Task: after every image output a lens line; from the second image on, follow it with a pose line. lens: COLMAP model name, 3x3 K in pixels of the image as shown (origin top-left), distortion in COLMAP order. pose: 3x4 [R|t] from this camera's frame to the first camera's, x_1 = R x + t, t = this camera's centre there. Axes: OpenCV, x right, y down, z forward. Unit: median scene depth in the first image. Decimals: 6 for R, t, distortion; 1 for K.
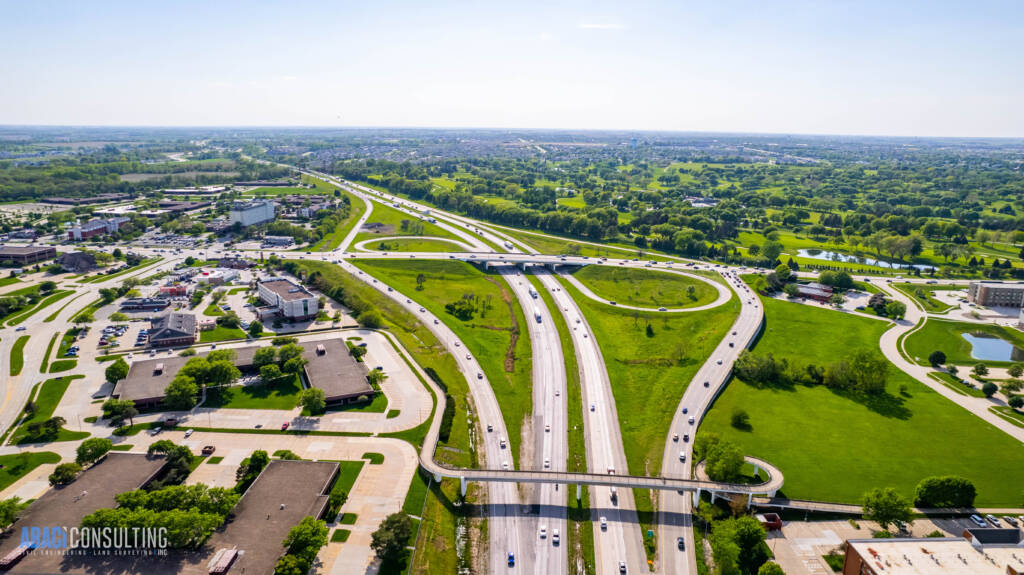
lens RADIAL K [[655.6, 0, 512.0], [0, 655.6, 287.5], [0, 0, 1]] dist [-0.062201, 0.051742]
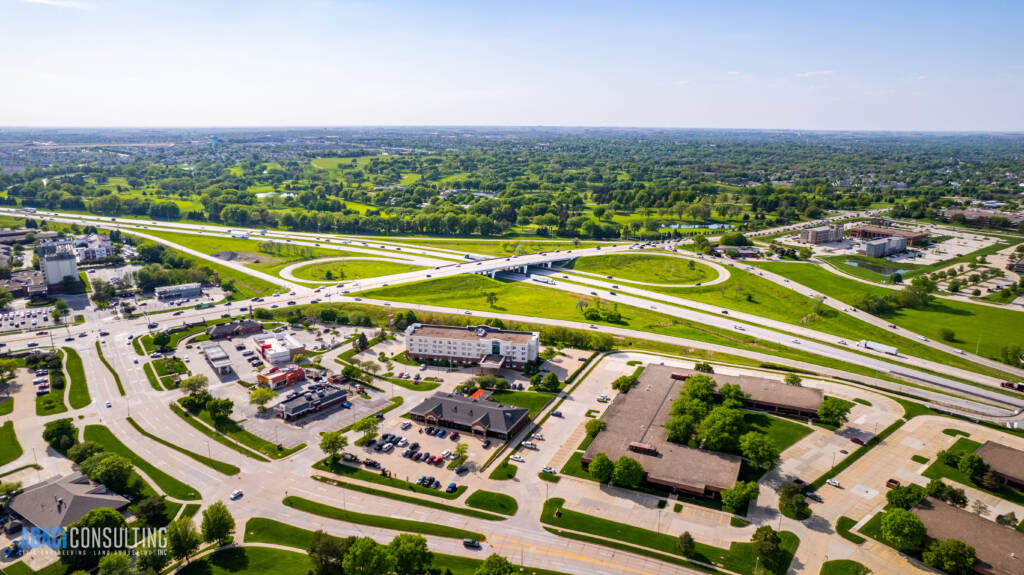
lens RADIAL K [[655.6, 0, 512.0], [0, 655.6, 287.5], [0, 0, 1]] dist [-0.062201, 0.051742]
pose [[0.748186, -0.169985, 0.641344, -1.010384], [0.164048, 0.984006, 0.069429, -0.123736], [-0.642889, 0.053266, 0.764105, 0.458418]]
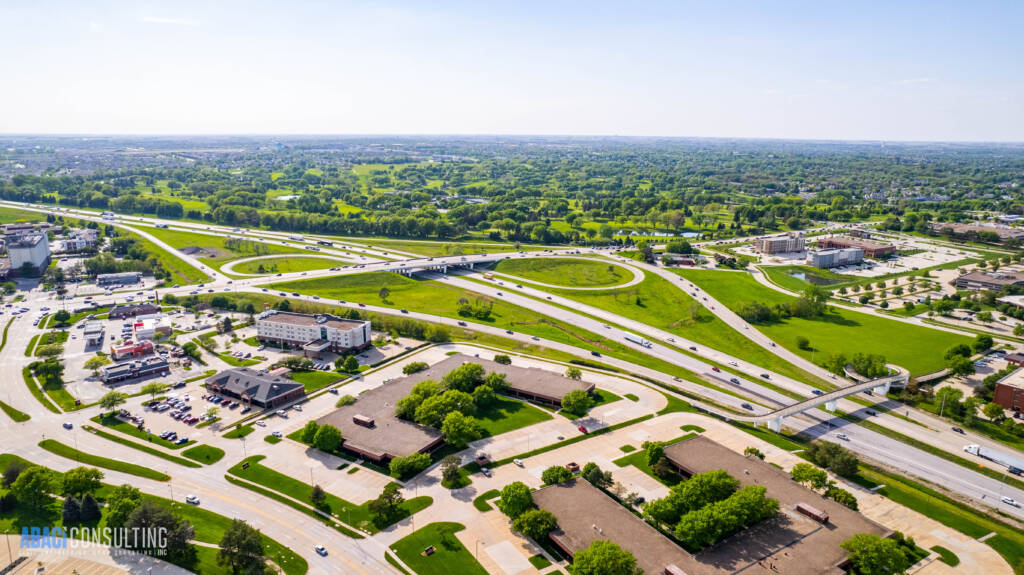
lens RADIAL K [[655.6, 0, 512.0], [0, 655.6, 287.5], [0, 0, 1]] dist [-0.062201, 0.051742]
pose [[0.822959, -0.137217, 0.551280, -0.752030], [0.139183, 0.989517, 0.038522, -0.046539], [-0.550787, 0.045027, 0.833430, 0.161280]]
